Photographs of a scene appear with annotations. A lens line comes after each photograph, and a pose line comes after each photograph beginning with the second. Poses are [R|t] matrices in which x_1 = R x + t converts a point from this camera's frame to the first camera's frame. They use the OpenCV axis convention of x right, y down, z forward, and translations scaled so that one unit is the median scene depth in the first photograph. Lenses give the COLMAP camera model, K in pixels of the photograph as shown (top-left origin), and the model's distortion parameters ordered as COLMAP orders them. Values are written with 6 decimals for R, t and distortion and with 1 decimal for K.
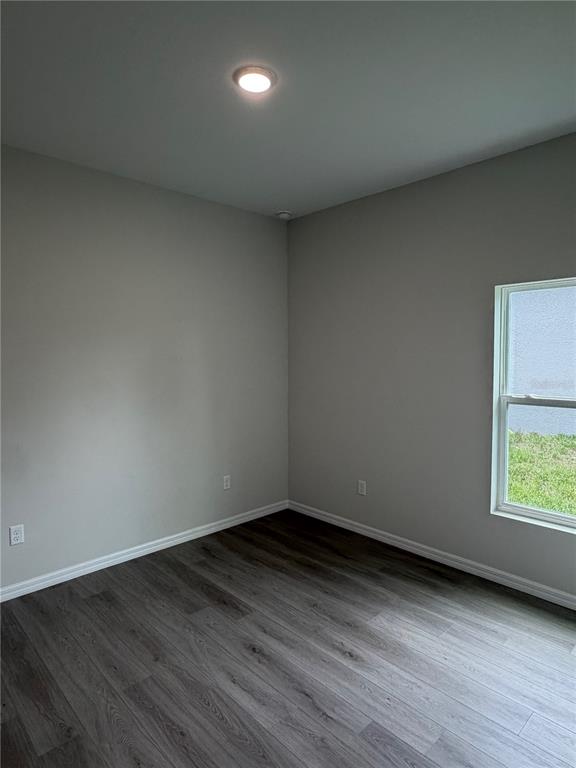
lens RADIAL K [[453.5, 0, 290.0], [0, 453.5, 386.9], [0, 0, 1]] dist [0.002507, -0.001527]
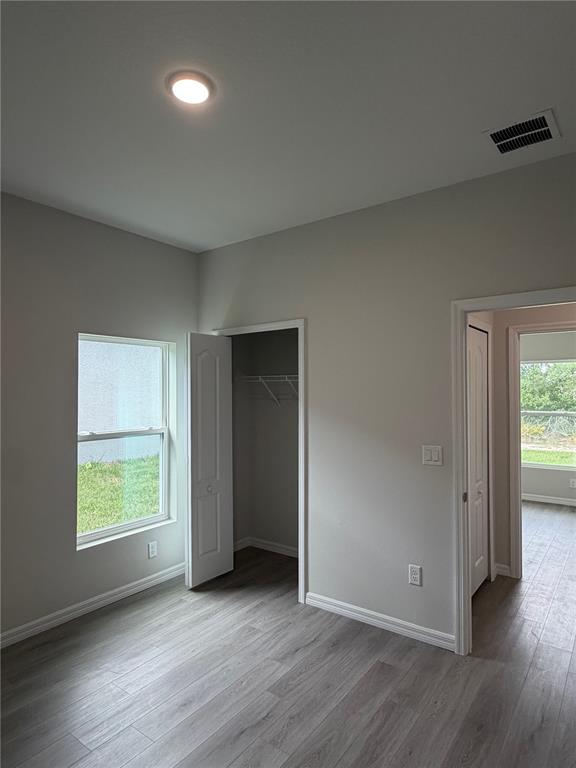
lens RADIAL K [[453.5, 0, 284.8], [0, 453.5, 389.0], [0, 0, 1]] dist [0.002507, -0.001527]
pose [[-0.166013, 0.013297, 0.986034, -0.651188], [0.071750, 0.997422, -0.001371, -0.051068], [-0.983510, 0.070520, -0.166539, 0.673644]]
